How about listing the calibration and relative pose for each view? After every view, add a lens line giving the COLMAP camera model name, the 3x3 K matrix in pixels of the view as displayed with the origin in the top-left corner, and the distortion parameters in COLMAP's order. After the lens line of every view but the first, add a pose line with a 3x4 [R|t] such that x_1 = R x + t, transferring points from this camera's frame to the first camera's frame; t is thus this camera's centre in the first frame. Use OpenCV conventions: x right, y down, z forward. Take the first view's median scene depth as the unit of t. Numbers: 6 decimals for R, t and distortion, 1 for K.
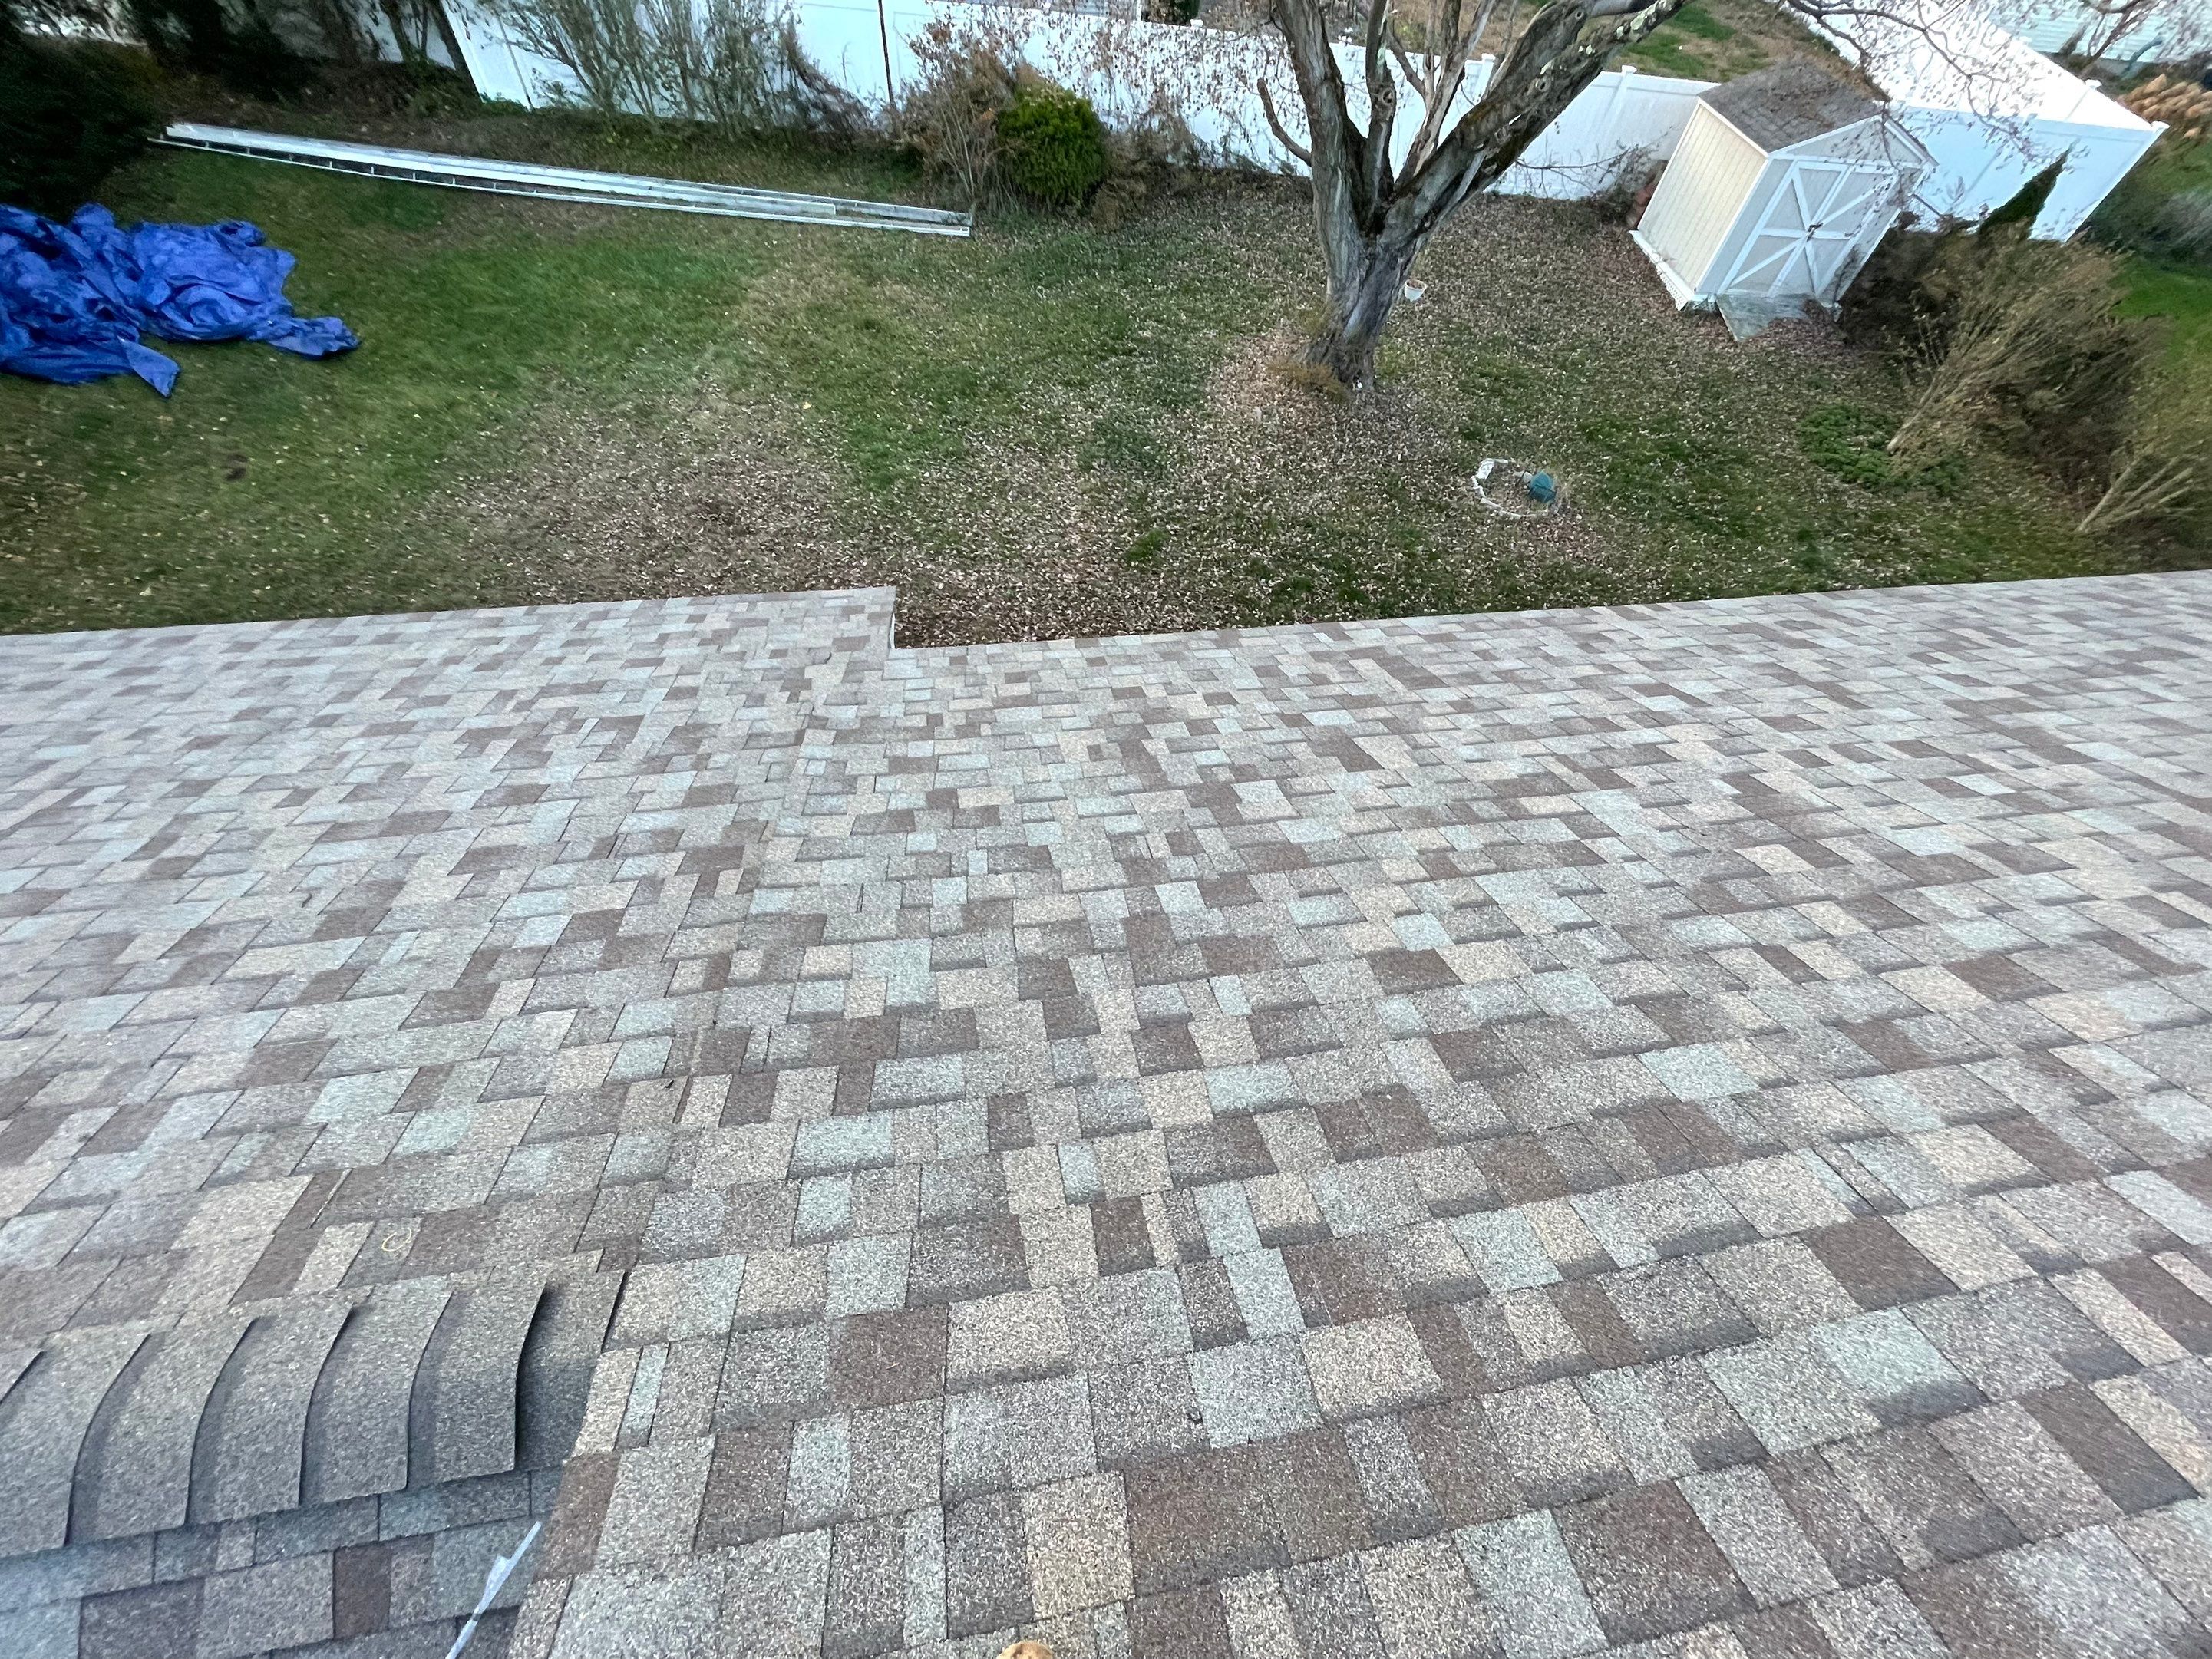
lens RADIAL K [[894.2, 0, 1104.1], [0, 894.2, 824.0], [0, 0, 1]] dist [-0.004158, -0.000974]
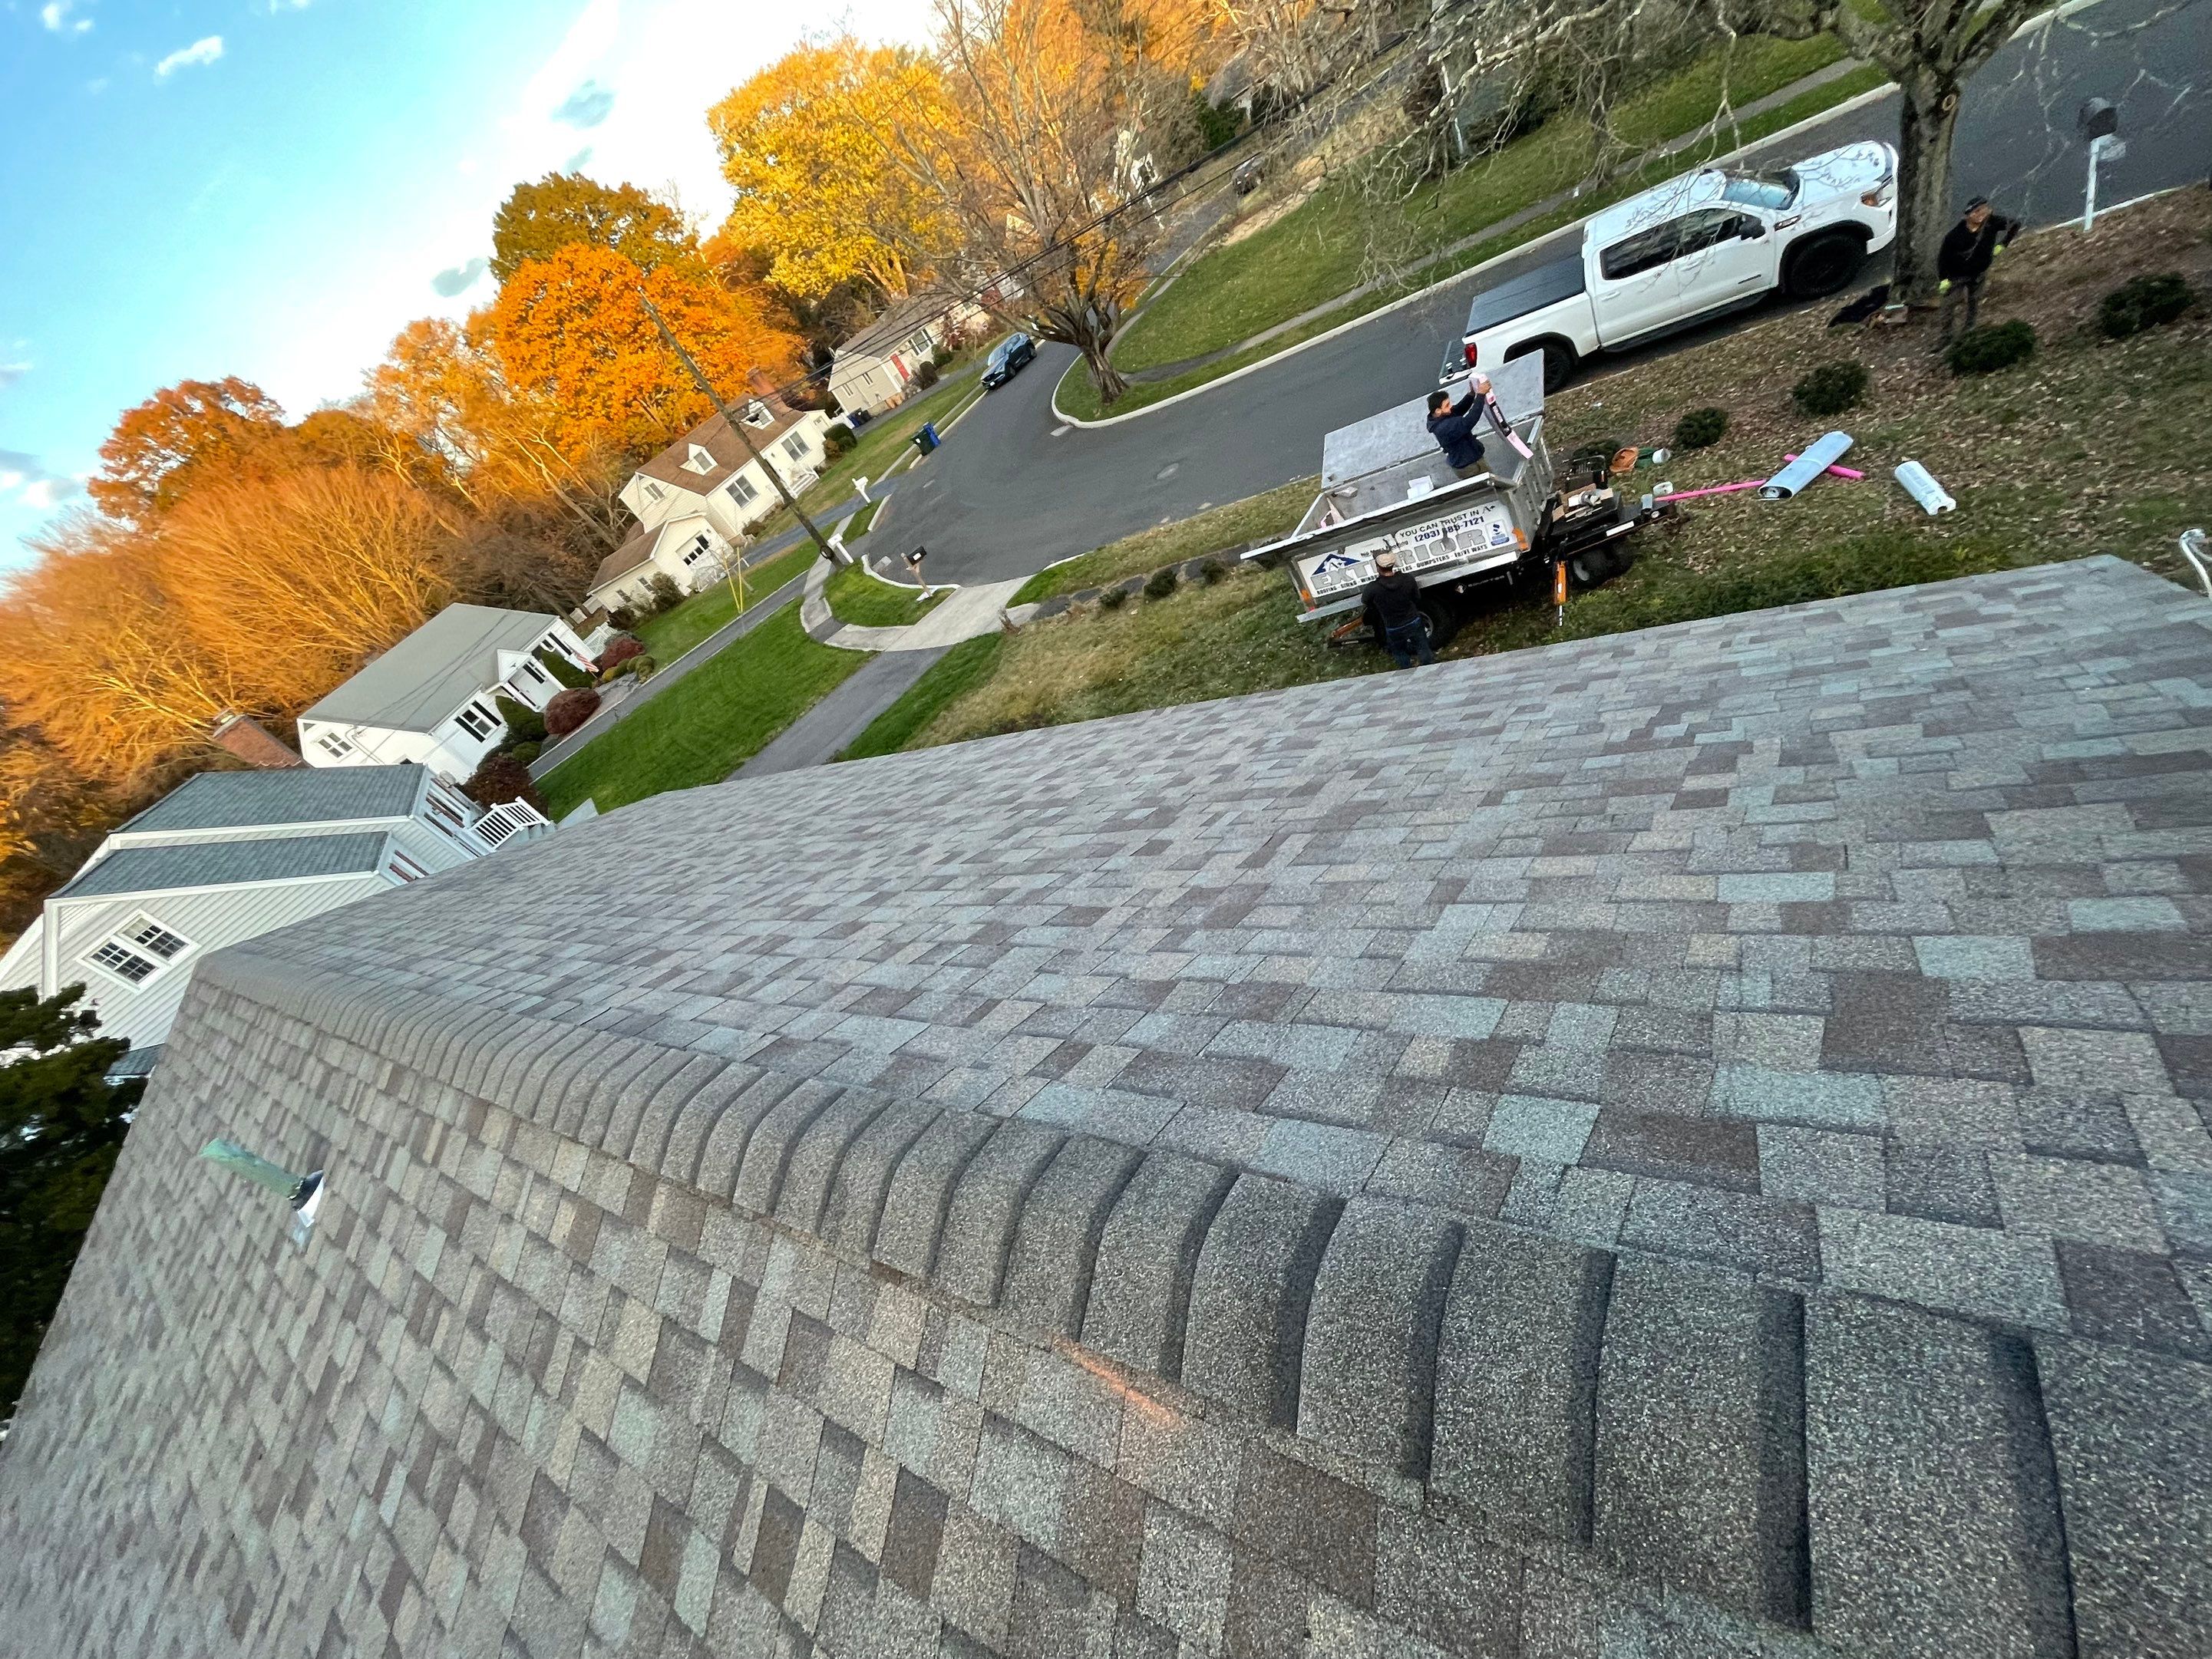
lens RADIAL K [[893.7, 0, 1102.2], [0, 893.7, 815.8], [0, 0, 1]] dist [-0.004725, 0.000368]
pose [[-0.725573, -0.089480, 0.682303, 0.093984], [0.685428, -0.181992, 0.705030, 0.083738], [0.061088, 0.979220, 0.193380, -0.039114]]
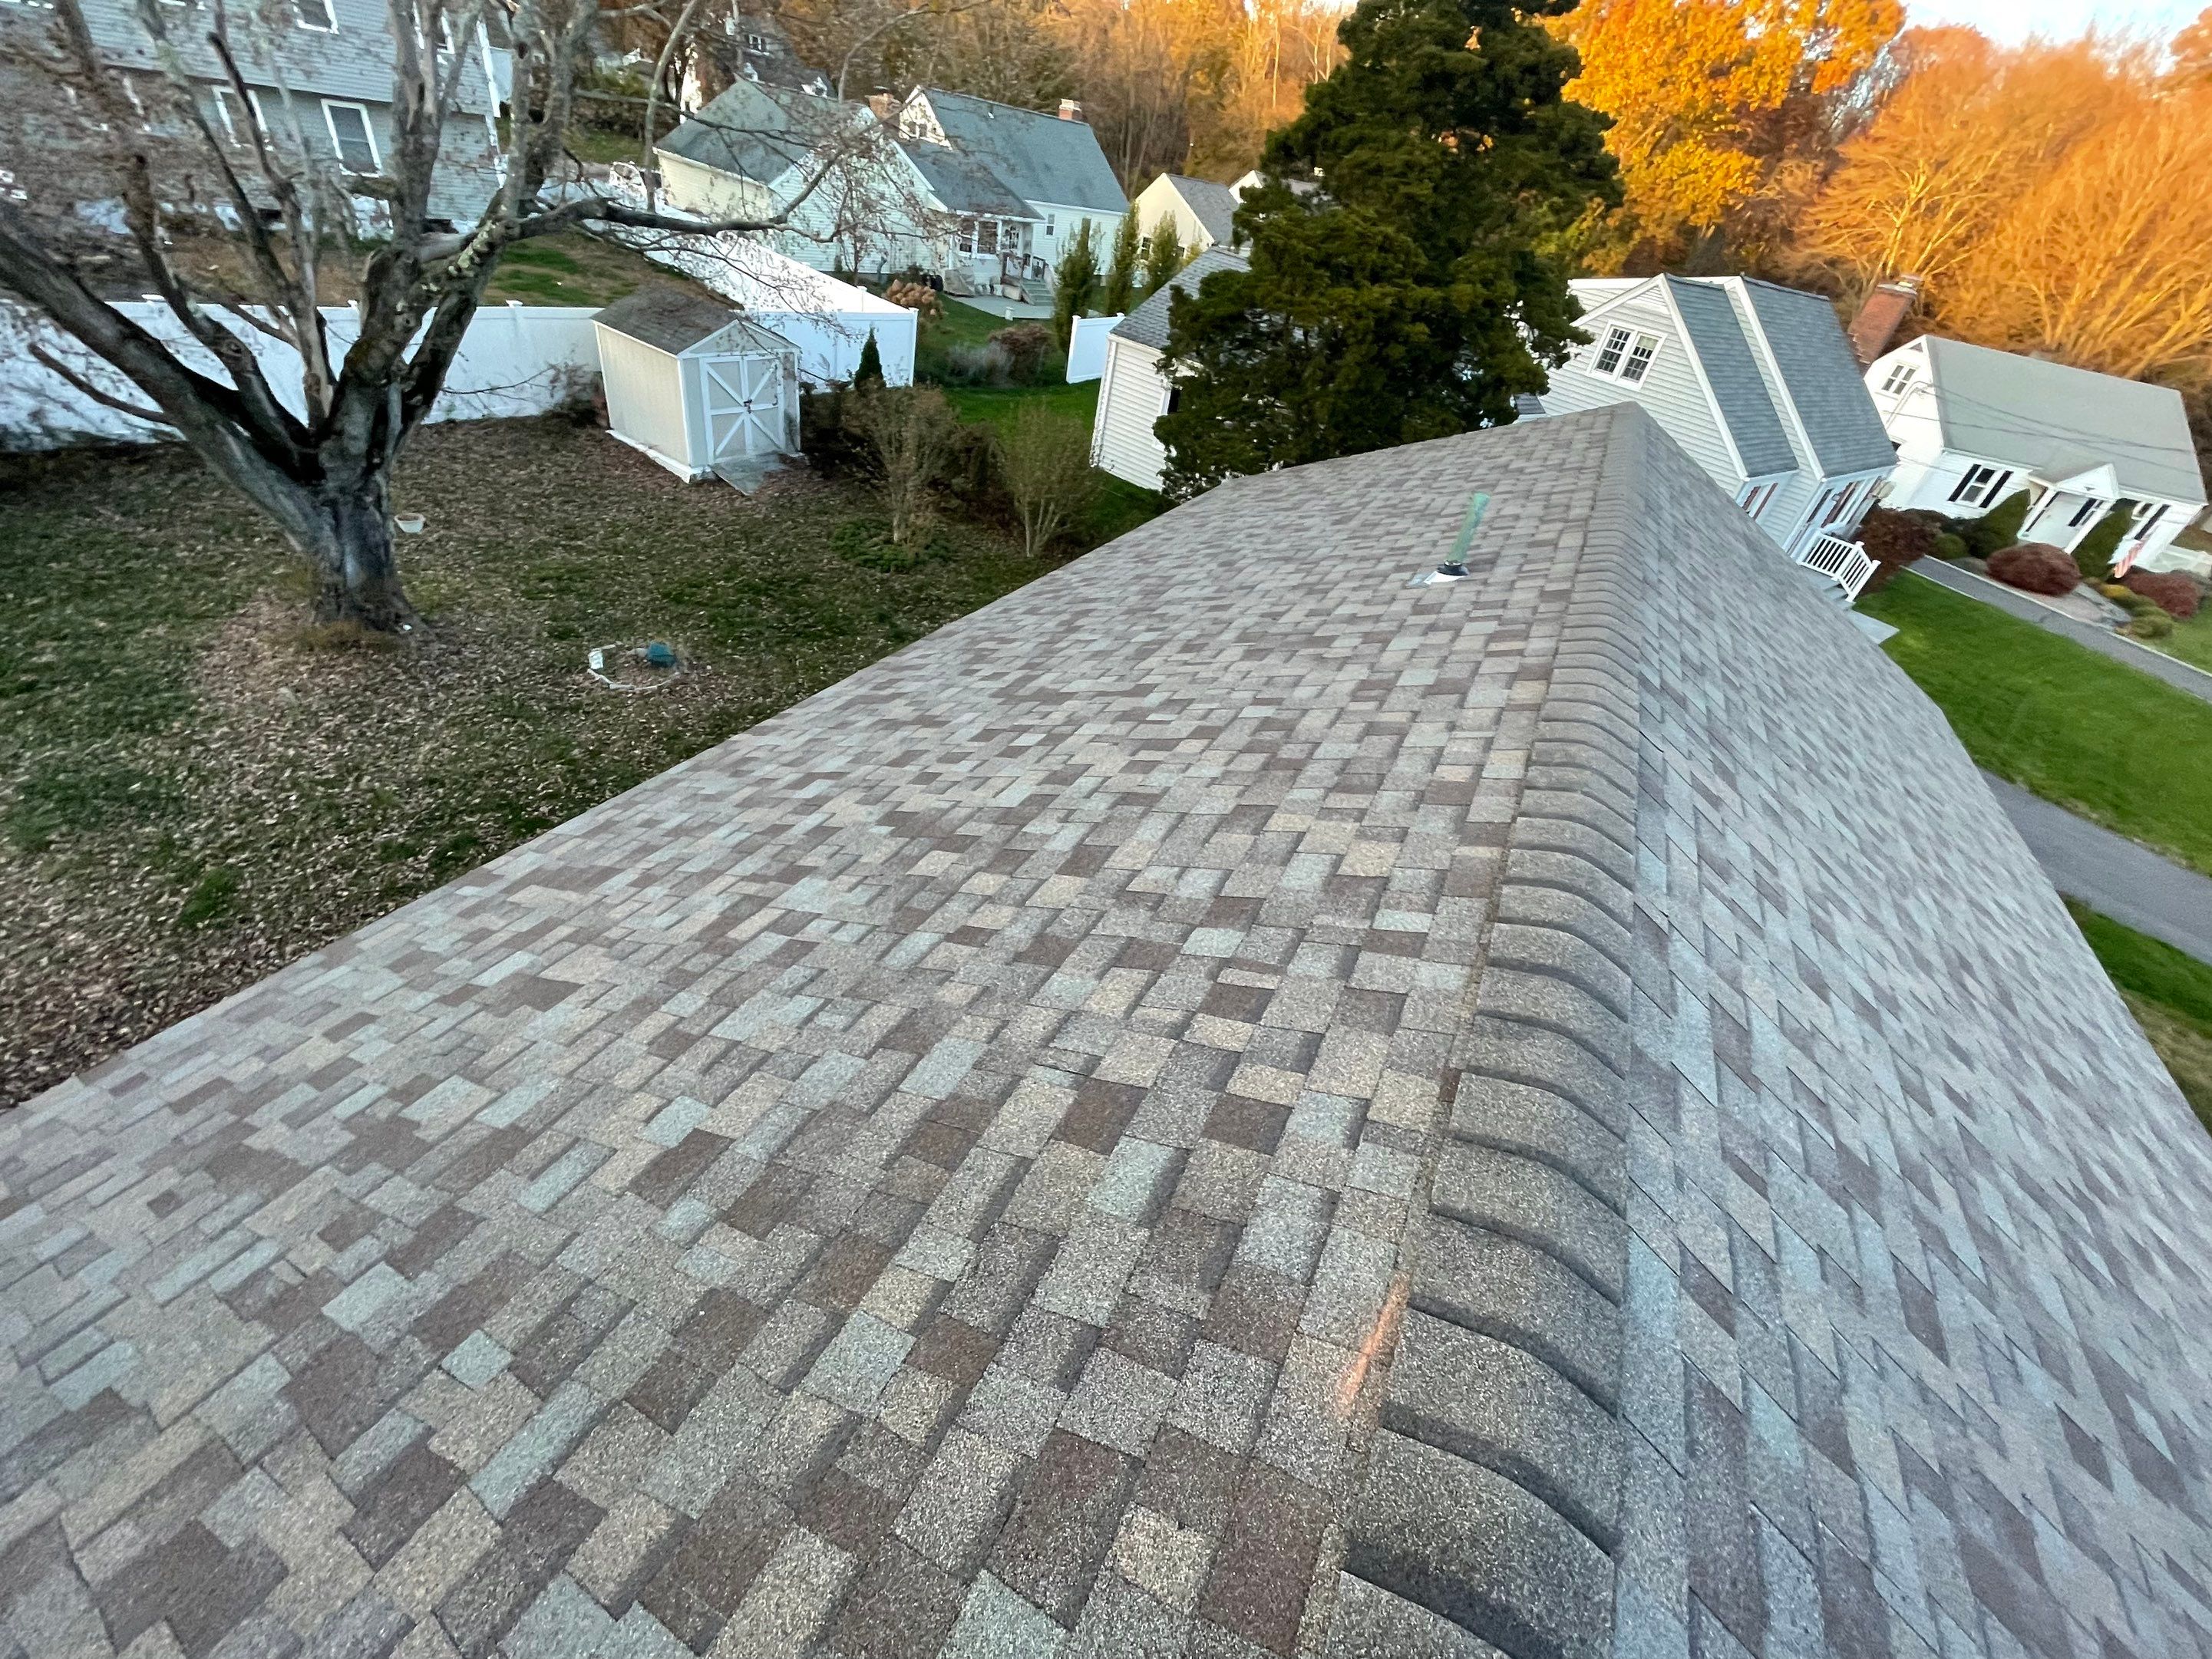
lens RADIAL K [[890.2, 0, 1102.8], [0, 890.2, 823.3], [0, 0, 1]] dist [-0.004621, -0.000737]
pose [[0.600279, -0.451653, 0.660056, 0.106890], [0.557838, 0.827840, 0.059143, 0.040381], [-0.573133, 0.332702, 0.748884, -0.022464]]
